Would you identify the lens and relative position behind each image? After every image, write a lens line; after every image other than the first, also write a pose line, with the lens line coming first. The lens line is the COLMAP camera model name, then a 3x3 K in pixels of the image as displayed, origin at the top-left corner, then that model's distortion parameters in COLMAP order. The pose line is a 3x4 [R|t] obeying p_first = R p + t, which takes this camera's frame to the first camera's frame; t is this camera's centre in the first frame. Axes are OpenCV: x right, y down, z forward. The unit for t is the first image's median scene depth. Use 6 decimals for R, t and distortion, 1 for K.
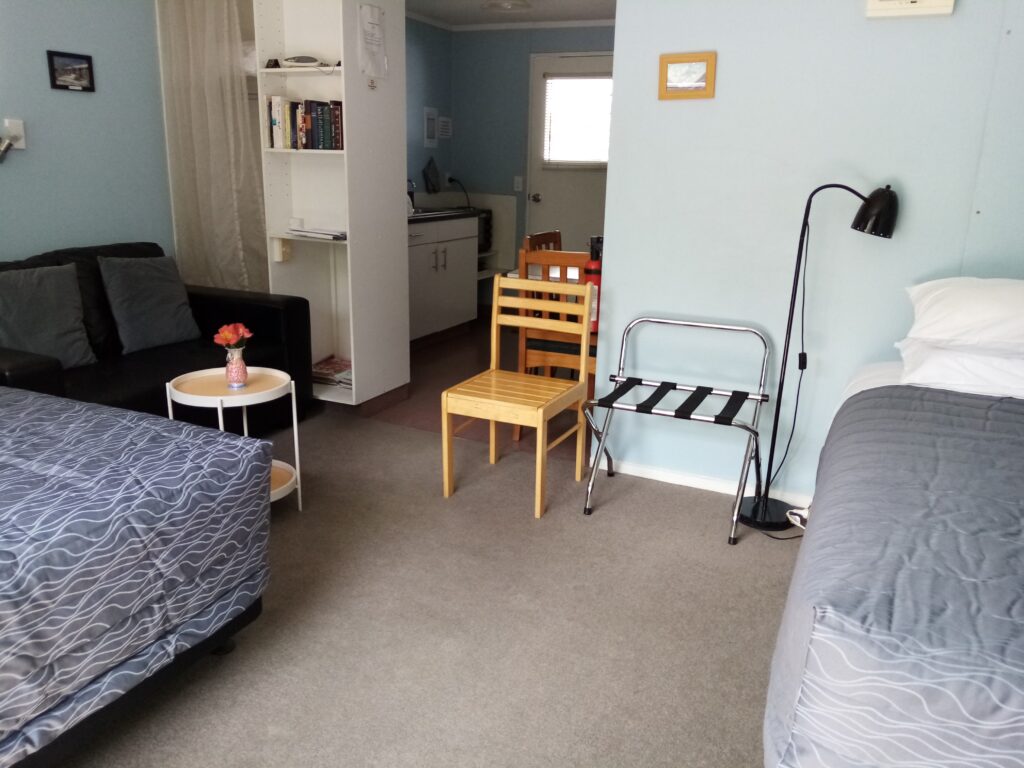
lens RADIAL K [[805.0, 0, 512.0], [0, 805.0, 380.1], [0, 0, 1]] dist [0.046015, -0.074034]
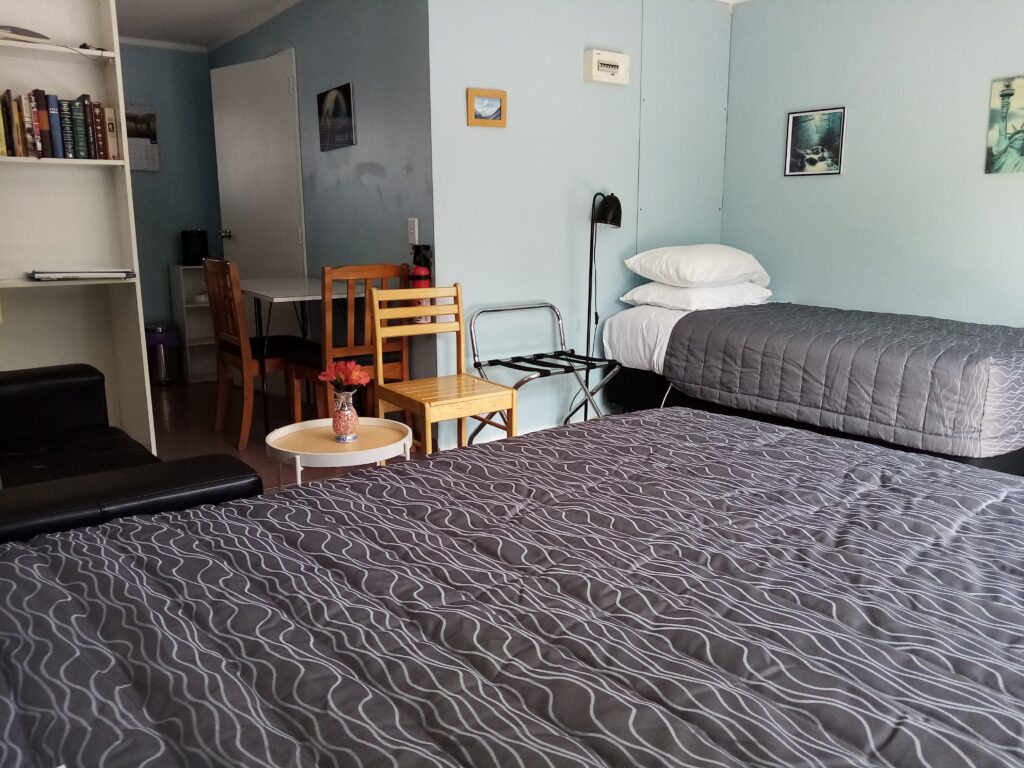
lens RADIAL K [[805.0, 0, 512.0], [0, 805.0, 380.1], [0, 0, 1]] dist [0.046015, -0.074034]
pose [[0.472458, -0.210622, 0.855816, -0.744611], [0.231801, 0.966535, 0.109903, -0.083891], [-0.850324, 0.146455, 0.505470, 0.335090]]
